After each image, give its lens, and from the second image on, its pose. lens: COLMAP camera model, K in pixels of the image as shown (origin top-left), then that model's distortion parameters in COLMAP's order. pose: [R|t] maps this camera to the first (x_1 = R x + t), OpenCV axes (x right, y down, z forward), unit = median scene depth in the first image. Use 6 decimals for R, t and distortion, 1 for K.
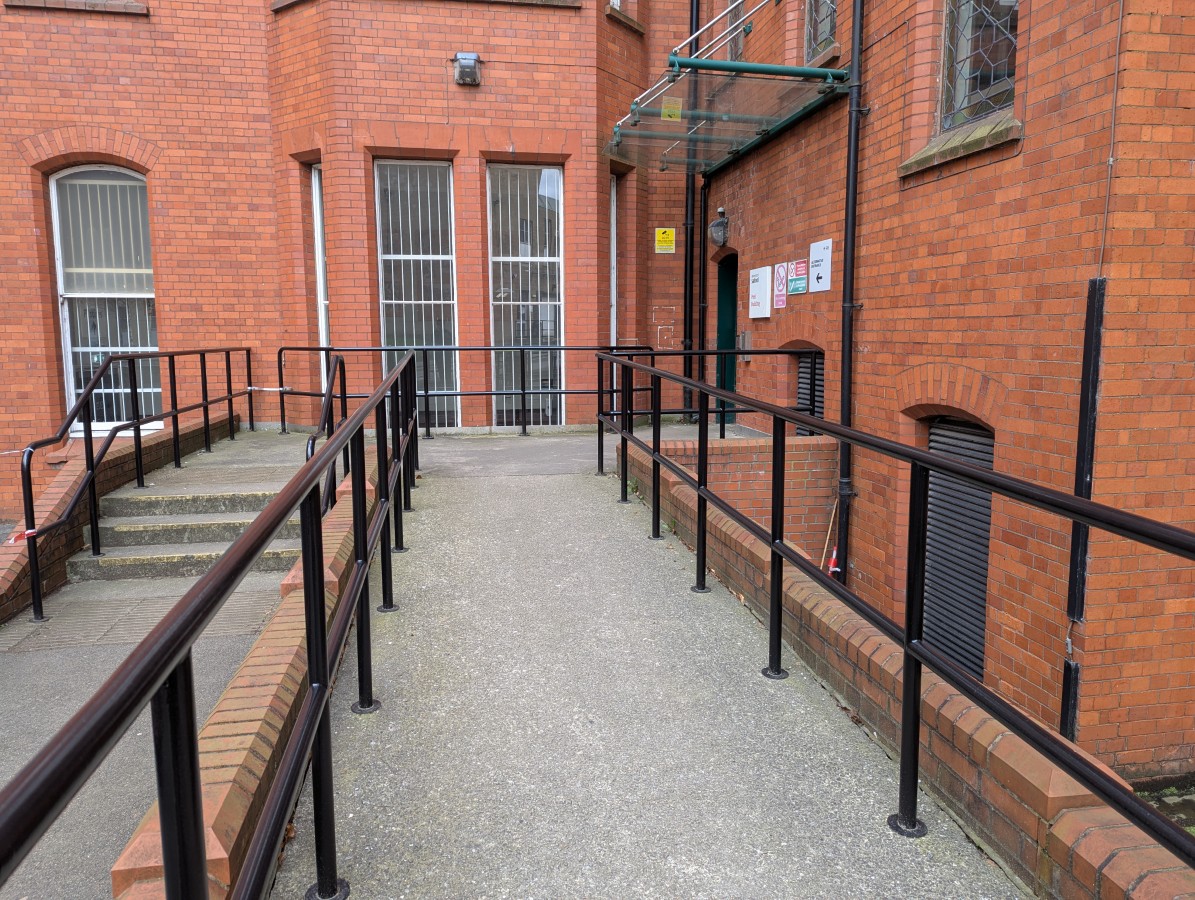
lens RADIAL K [[857.3, 0, 594.2], [0, 857.3, 440.8], [0, 0, 1]] dist [0.037082, -0.019211]
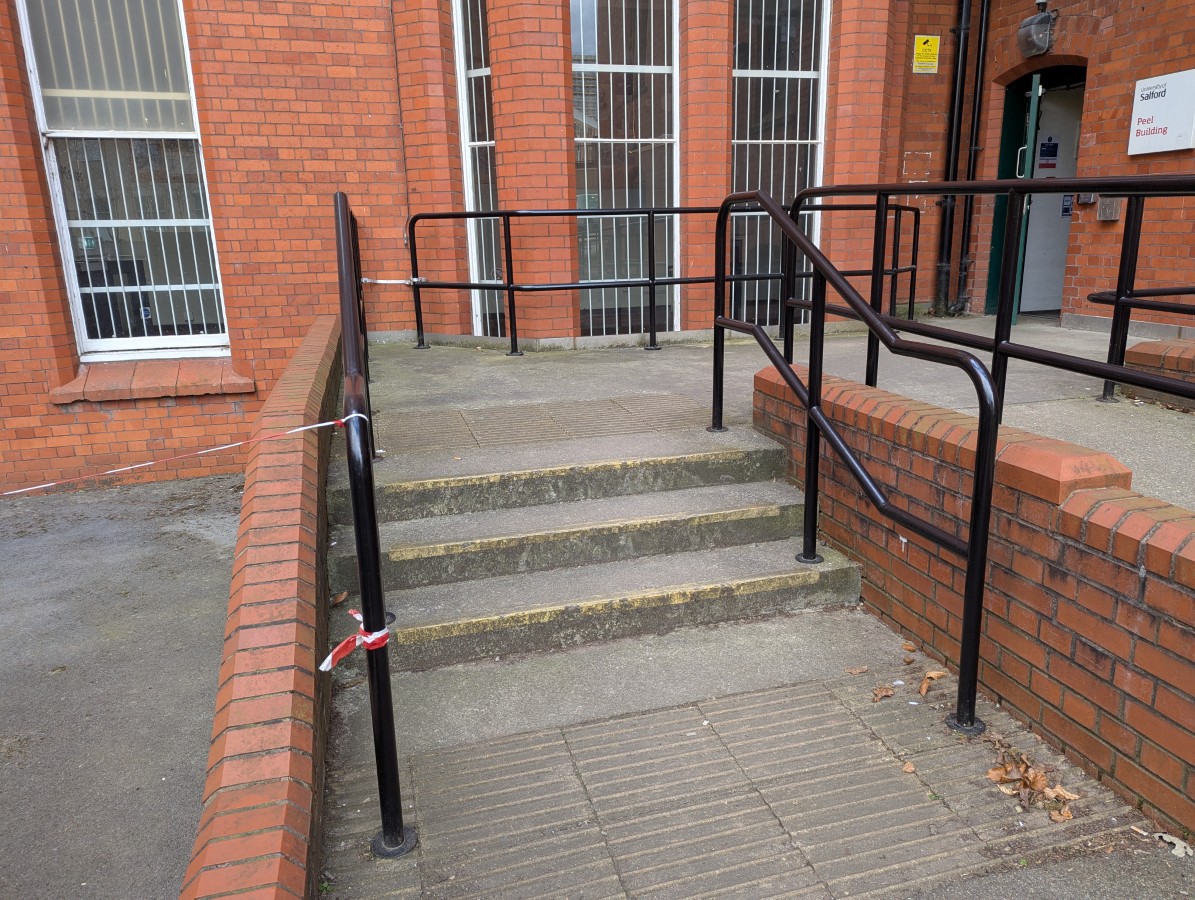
lens RADIAL K [[857.3, 0, 602.6], [0, 857.3, 453.5], [0, 0, 1]] dist [0.037082, -0.019211]
pose [[0.993435, -0.043390, 0.105850, -0.292979], [0.029673, 0.991345, 0.127881, -0.008260], [-0.110482, -0.123901, 0.986125, 0.313444]]
